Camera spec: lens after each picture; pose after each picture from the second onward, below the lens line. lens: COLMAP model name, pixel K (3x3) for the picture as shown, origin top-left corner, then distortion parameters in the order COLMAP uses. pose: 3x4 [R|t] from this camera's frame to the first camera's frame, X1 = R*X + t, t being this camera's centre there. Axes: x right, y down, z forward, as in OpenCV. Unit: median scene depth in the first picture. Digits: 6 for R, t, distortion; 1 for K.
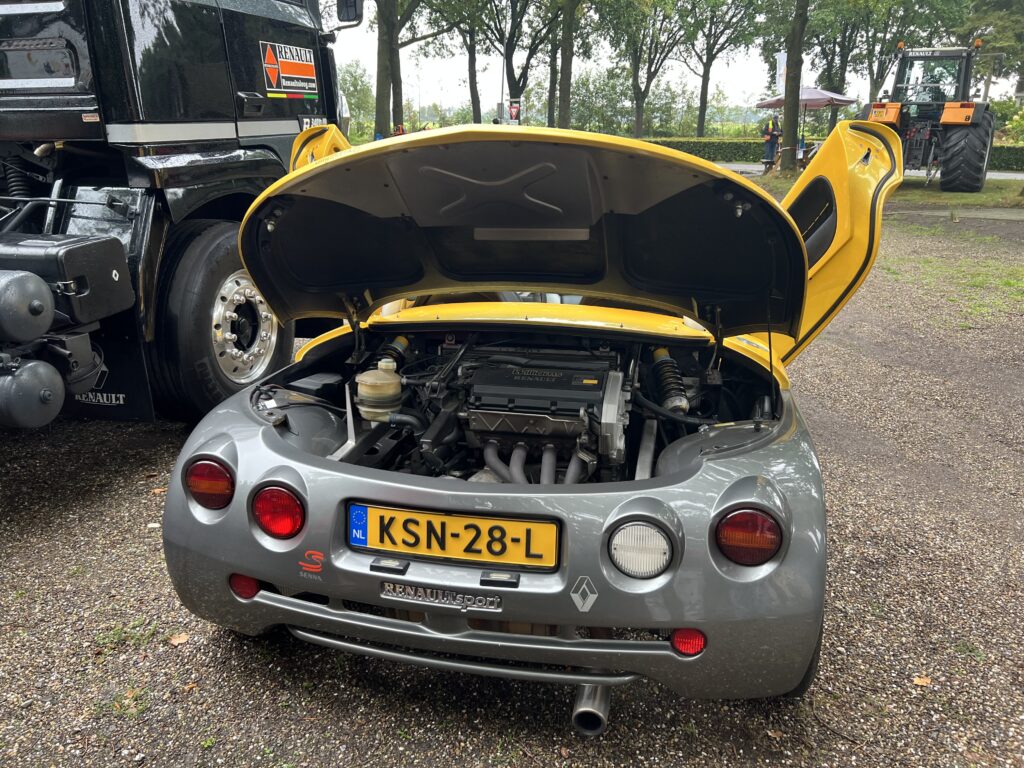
lens RADIAL K [[759.4, 0, 518.0], [0, 759.4, 383.9], [0, 0, 1]] dist [0.036561, -0.049277]
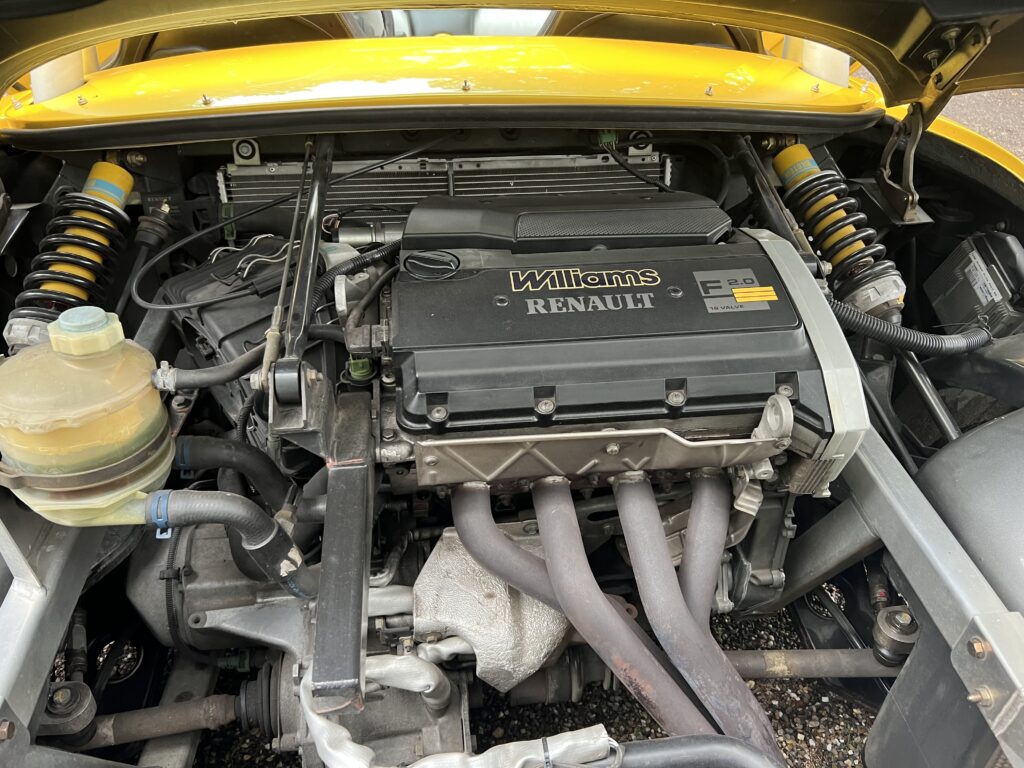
lens RADIAL K [[759.4, 0, 518.0], [0, 759.4, 383.9], [0, 0, 1]] dist [0.036561, -0.049277]
pose [[0.947622, -0.178958, 0.264550, -0.090696], [0.078219, 0.933095, 0.351020, -0.082691], [-0.309668, -0.311941, 0.898220, 0.630500]]
